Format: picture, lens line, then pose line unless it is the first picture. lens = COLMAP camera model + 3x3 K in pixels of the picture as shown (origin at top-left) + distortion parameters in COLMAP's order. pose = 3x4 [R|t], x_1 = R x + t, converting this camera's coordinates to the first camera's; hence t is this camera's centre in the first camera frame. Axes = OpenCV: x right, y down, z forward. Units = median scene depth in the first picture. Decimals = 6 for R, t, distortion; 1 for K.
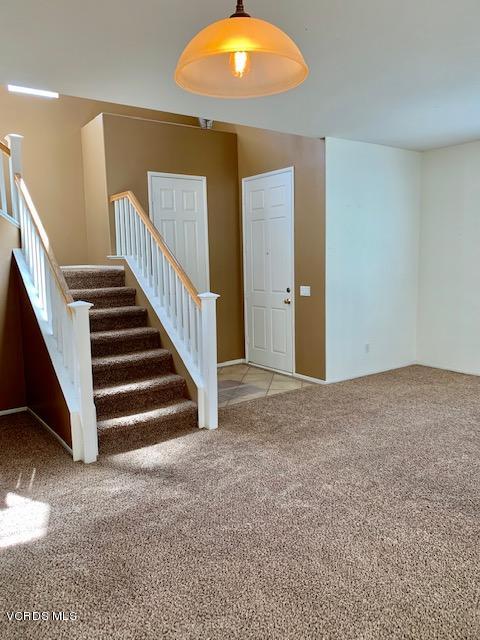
lens RADIAL K [[491.8, 0, 240.0], [0, 491.8, 318.6], [0, 0, 1]] dist [0.047745, -0.066982]
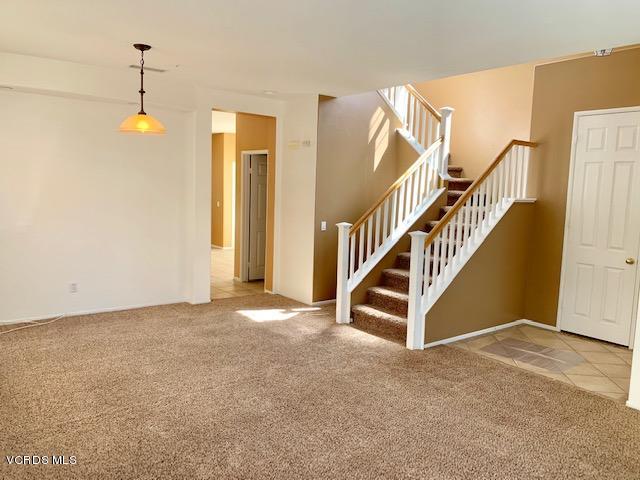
lens RADIAL K [[491.8, 0, 319.5], [0, 491.8, 240.1], [0, 0, 1]] dist [0.047745, -0.066982]
pose [[0.016377, 0.123062, -0.992264, 1.114898], [-0.161498, 0.979692, 0.118837, -0.133647], [0.986737, 0.158303, 0.035919, 0.757899]]
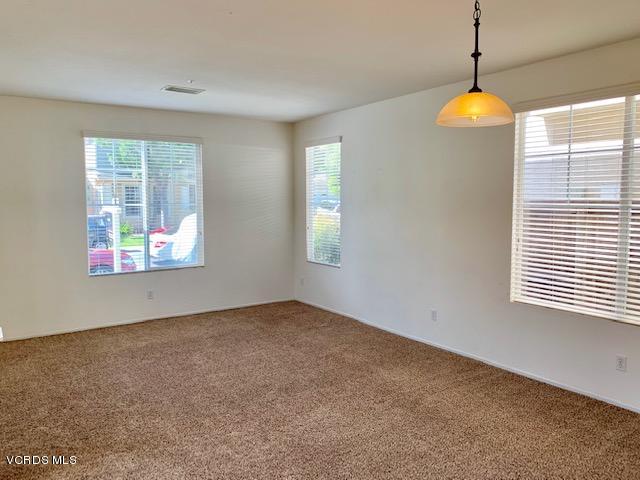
lens RADIAL K [[491.8, 0, 318.0], [0, 491.8, 241.3], [0, 0, 1]] dist [0.047745, -0.066982]
pose [[0.038965, -0.071808, 0.996657, -0.670316], [0.126449, 0.989751, 0.066366, -0.094868], [-0.991208, 0.123440, 0.047645, 0.566485]]
